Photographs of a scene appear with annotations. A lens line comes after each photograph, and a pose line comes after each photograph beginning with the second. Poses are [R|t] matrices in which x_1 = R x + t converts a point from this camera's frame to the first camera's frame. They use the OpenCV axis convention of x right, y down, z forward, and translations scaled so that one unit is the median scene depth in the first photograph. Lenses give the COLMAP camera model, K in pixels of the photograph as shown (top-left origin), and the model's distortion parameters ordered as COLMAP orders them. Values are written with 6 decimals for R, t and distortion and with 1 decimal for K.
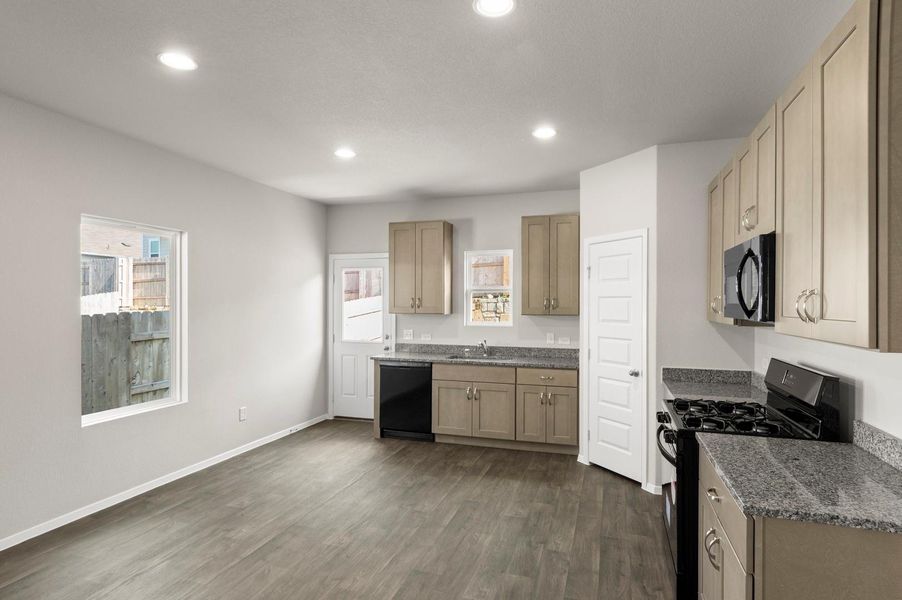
lens RADIAL K [[481.0, 0, 470.9], [0, 481.0, 304.3], [0, 0, 1]] dist [0.014141, -0.022475]
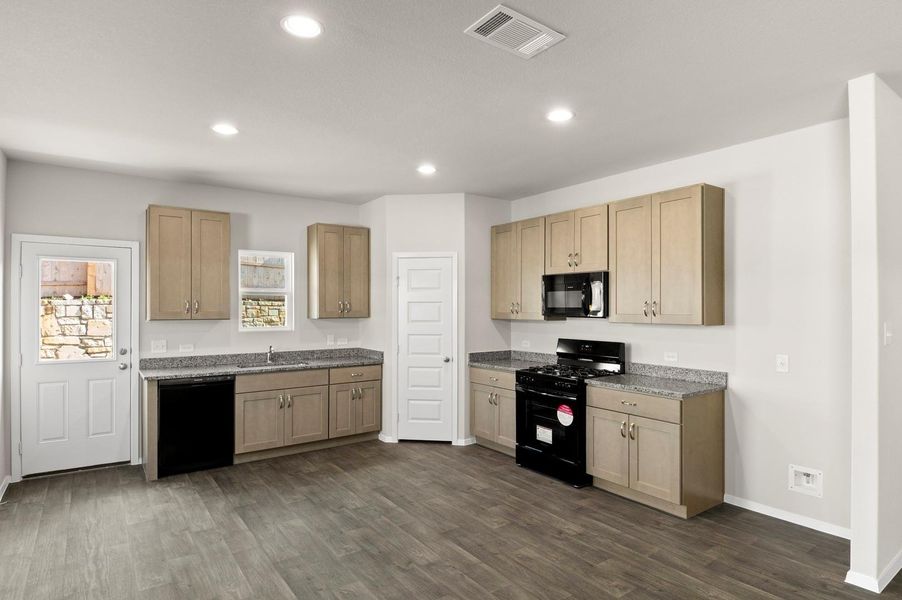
lens RADIAL K [[481.0, 0, 470.2], [0, 481.0, 304.2], [0, 0, 1]] dist [0.014141, -0.022475]
pose [[0.591129, 0.002027, 0.806574, -0.576810], [0.001164, 0.999994, -0.003367, -0.005002], [-0.806576, 0.002929, 0.591123, 0.134470]]
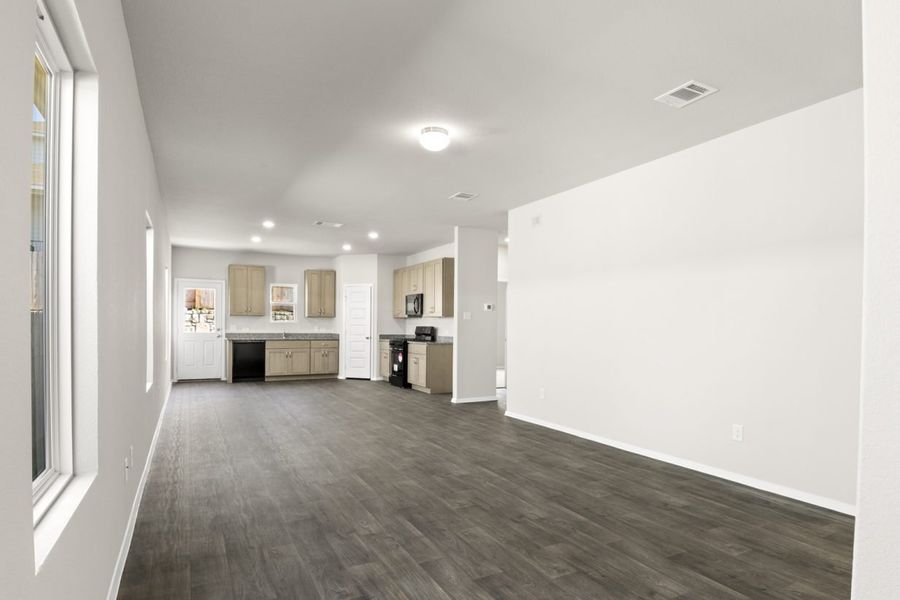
lens RADIAL K [[480.0, 0, 471.6], [0, 480.0, 326.3], [0, 0, 1]] dist [0.014141, -0.022475]
pose [[0.692149, 0.002187, 0.721751, -0.976698], [-0.005980, 0.999978, 0.002705, 0.057930], [-0.721730, -0.006189, 0.692147, -1.032242]]
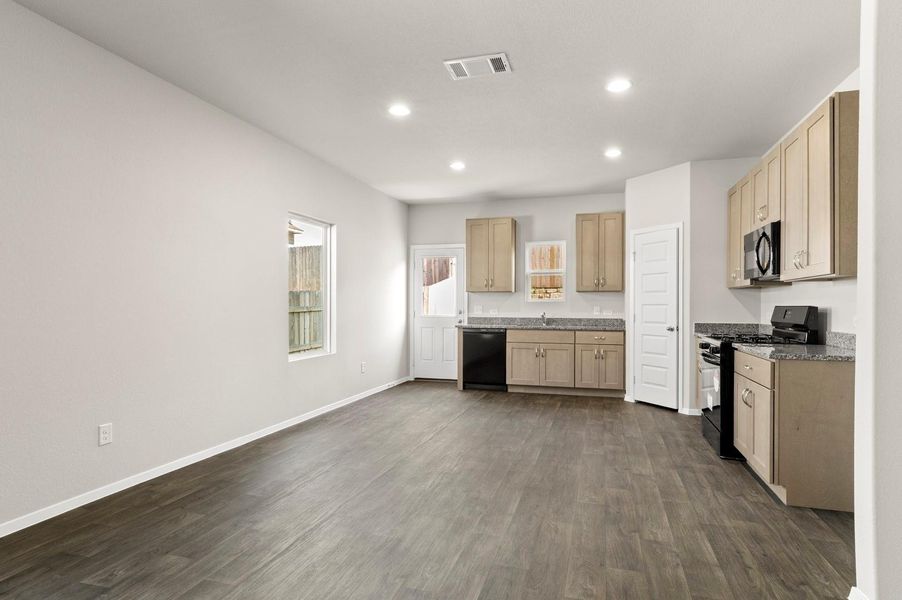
lens RADIAL K [[481.0, 0, 475.4], [0, 481.0, 307.2], [0, 0, 1]] dist [0.014141, -0.022475]
pose [[0.999653, -0.002076, 0.026249, -0.209451], [0.001976, 0.999991, 0.003811, 0.062812], [-0.026256, -0.003758, 0.999648, -0.286990]]
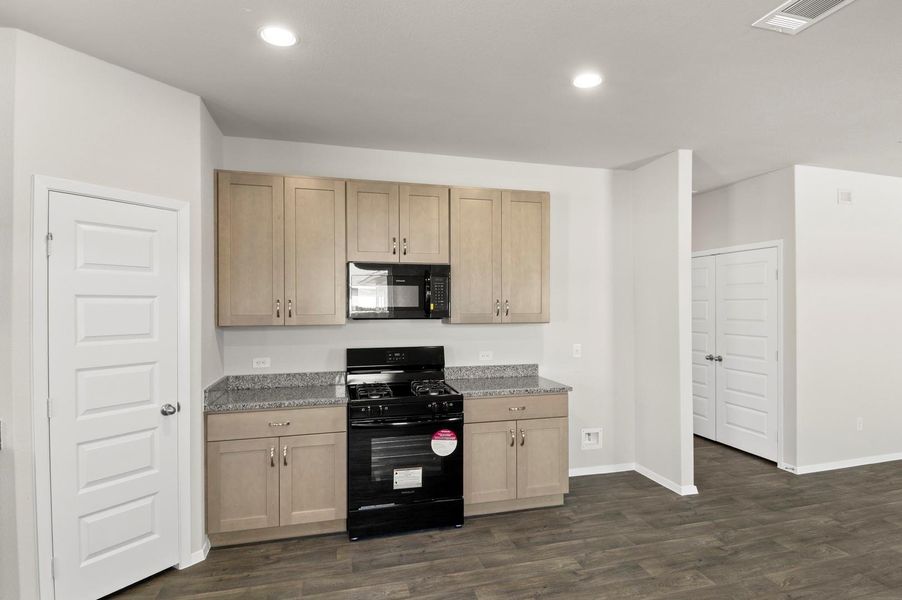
lens RADIAL K [[481.0, 0, 458.7], [0, 481.0, 302.8], [0, 0, 1]] dist [0.014141, -0.022475]
pose [[-0.519786, 0.004224, 0.854286, -0.376457], [0.000339, 0.999989, -0.004738, -0.003868], [-0.854296, -0.002173, -0.519782, 0.837539]]
